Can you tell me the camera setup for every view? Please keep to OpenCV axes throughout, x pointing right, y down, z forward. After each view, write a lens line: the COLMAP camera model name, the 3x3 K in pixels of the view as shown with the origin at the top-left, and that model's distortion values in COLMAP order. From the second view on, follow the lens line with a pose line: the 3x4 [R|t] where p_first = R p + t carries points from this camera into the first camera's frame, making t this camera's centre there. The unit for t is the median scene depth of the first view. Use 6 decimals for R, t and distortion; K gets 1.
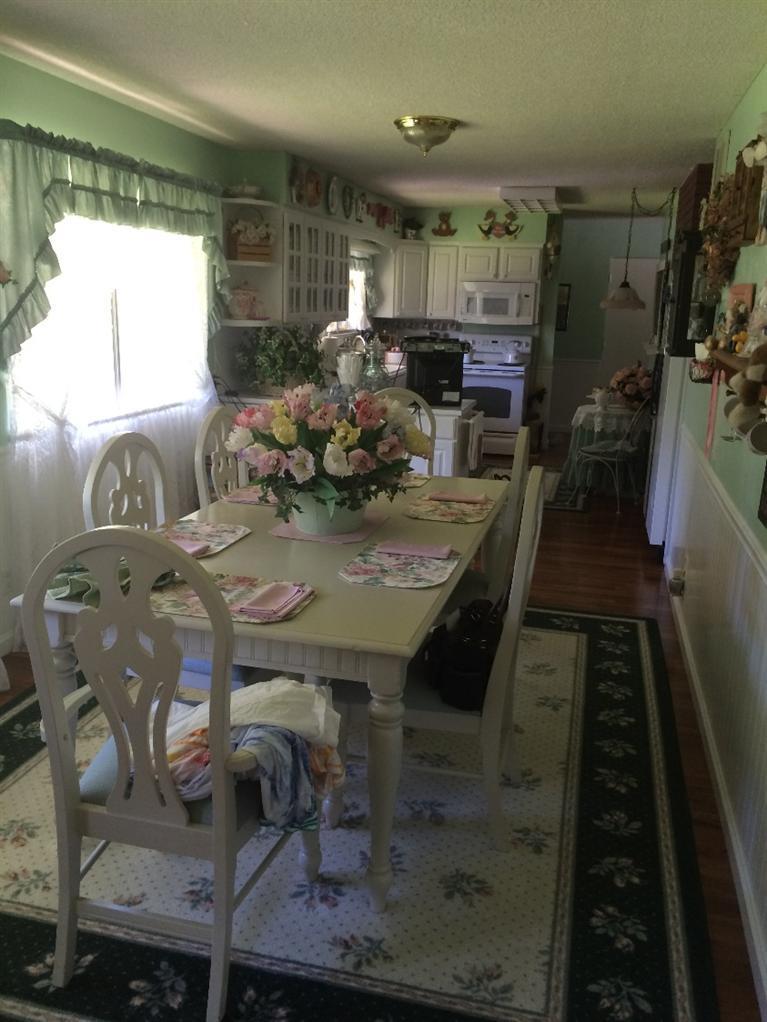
lens RADIAL K [[873.3, 0, 383.8], [0, 873.3, 513.9], [0, 0, 1]] dist [0.040328, -0.039337]
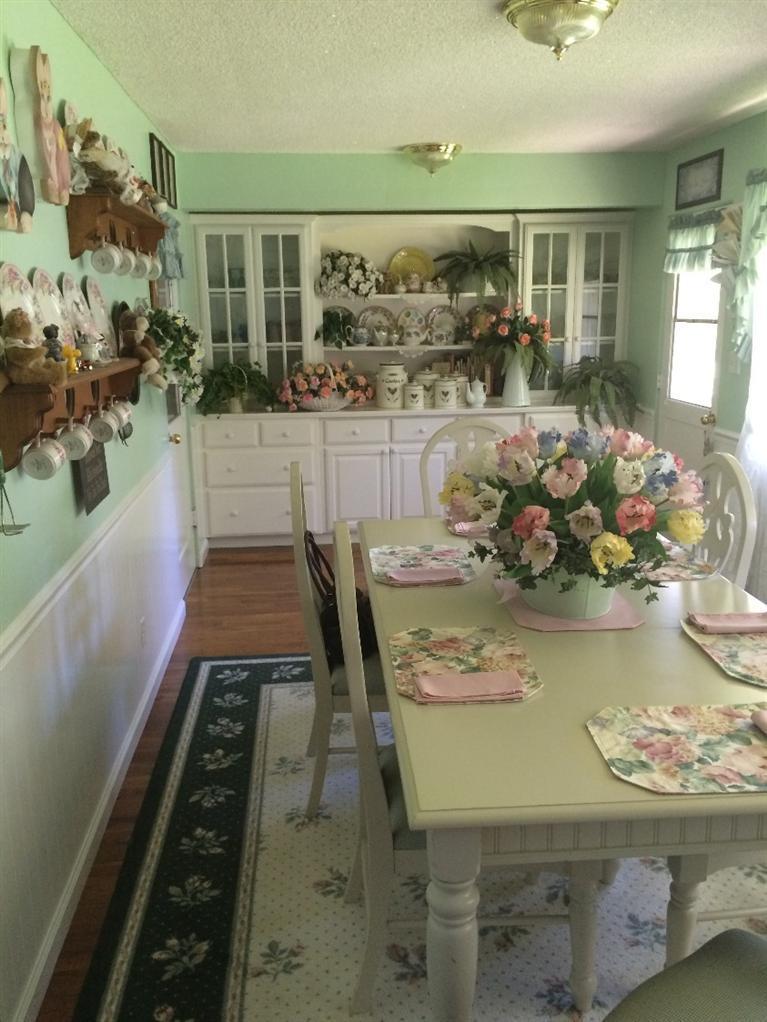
lens RADIAL K [[873.3, 0, 383.2], [0, 873.3, 513.2], [0, 0, 1]] dist [0.040328, -0.039337]
pose [[-0.945783, 0.056706, -0.319810, 0.271846], [-0.096713, 0.890811, 0.443963, -0.314236], [0.310065, 0.450822, -0.837030, 1.255043]]
